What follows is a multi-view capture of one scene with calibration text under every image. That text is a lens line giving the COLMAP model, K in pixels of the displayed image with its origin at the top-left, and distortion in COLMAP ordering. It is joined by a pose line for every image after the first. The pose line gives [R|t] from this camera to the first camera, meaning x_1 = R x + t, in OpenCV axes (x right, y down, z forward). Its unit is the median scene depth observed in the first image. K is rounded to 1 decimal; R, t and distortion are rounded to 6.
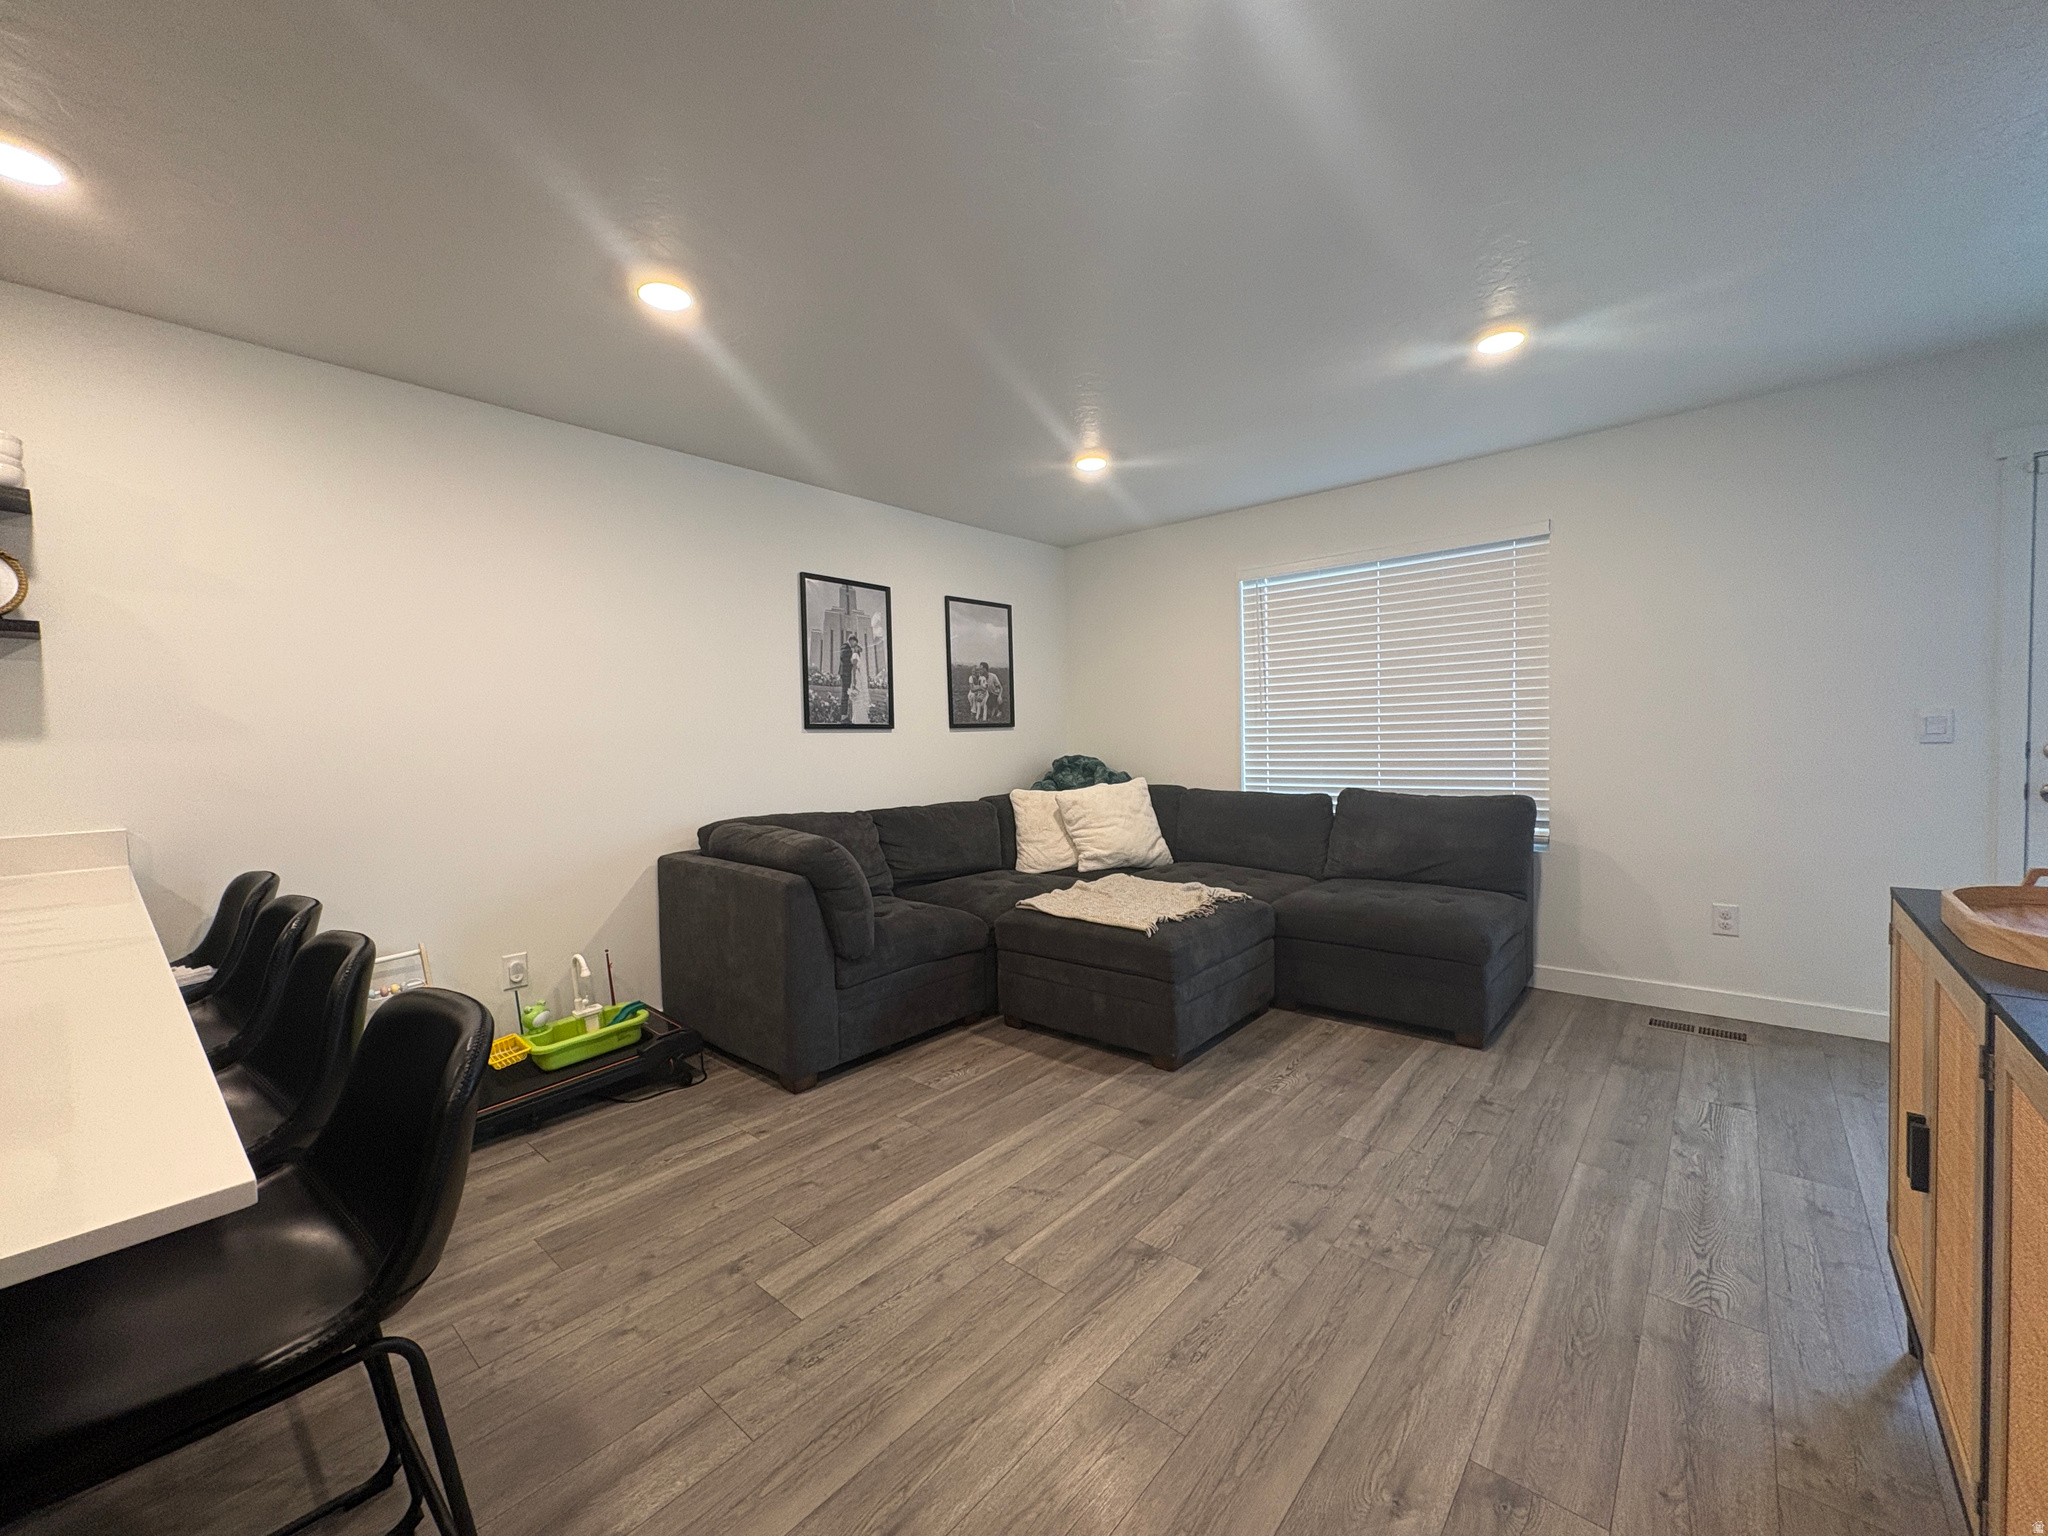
lens RADIAL K [[814.4, 0, 1025.1], [0, 814.4, 767.3], [0, 0, 1]] dist [-0.000122, 0.000198]
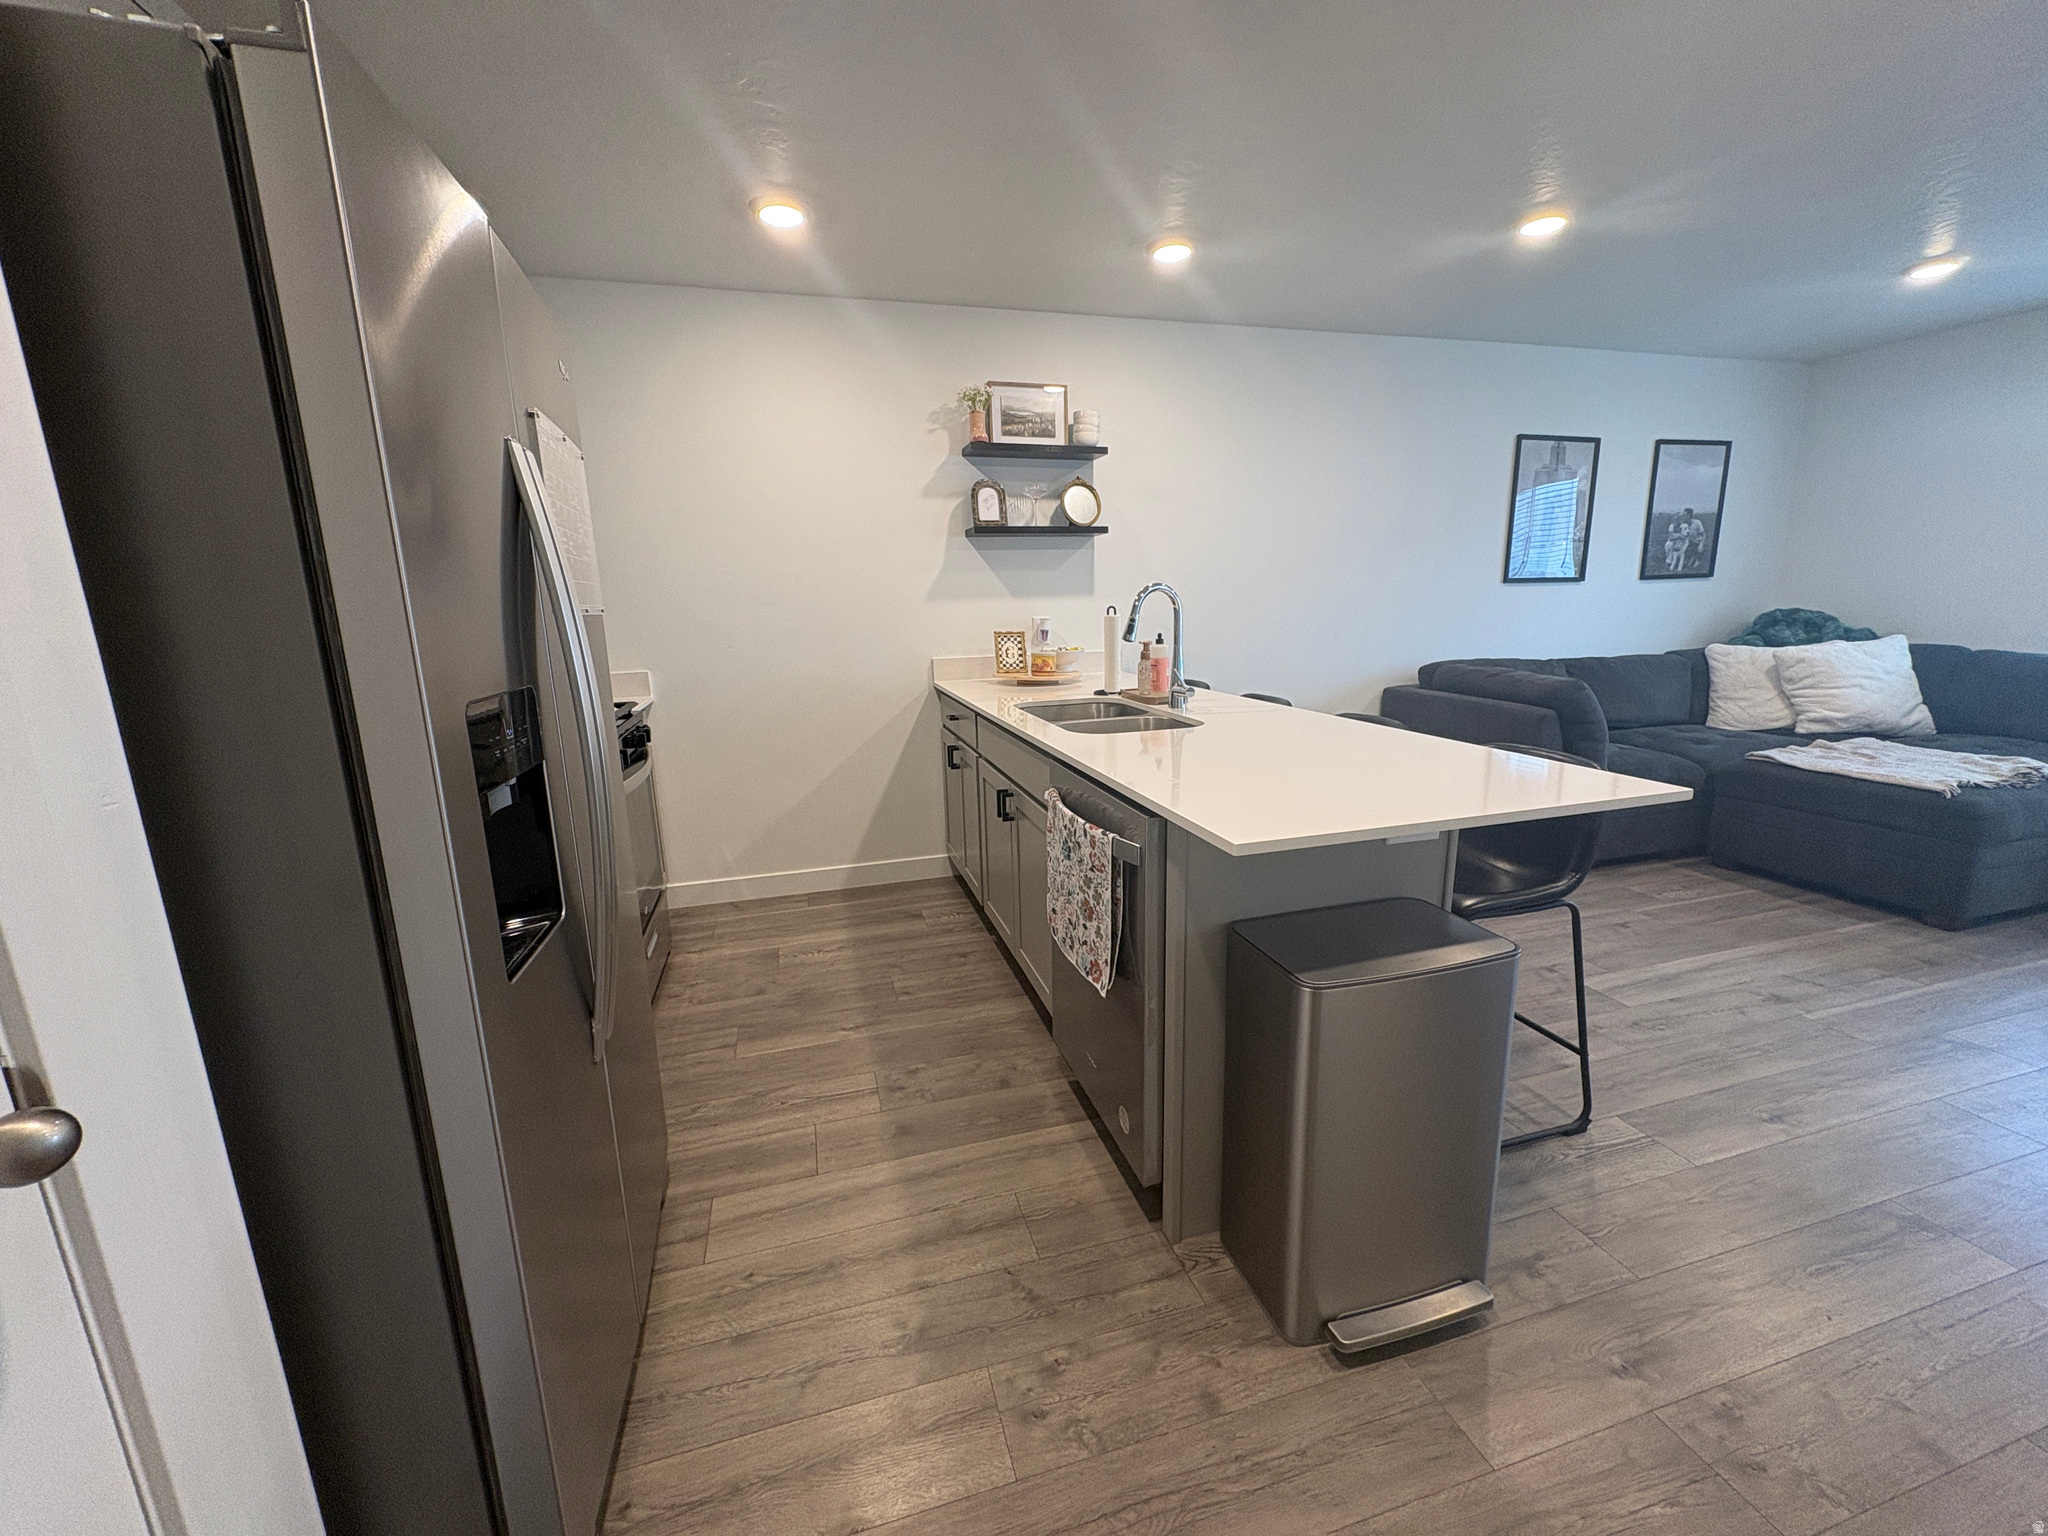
lens RADIAL K [[814.4, 0, 1025.1], [0, 814.4, 767.3], [0, 0, 1]] dist [-0.000122, 0.000198]
pose [[0.839288, 0.113713, -0.531663, -0.190720], [-0.013982, 0.982074, 0.187976, 0.000697], [0.543508, -0.150332, 0.825833, -0.301602]]
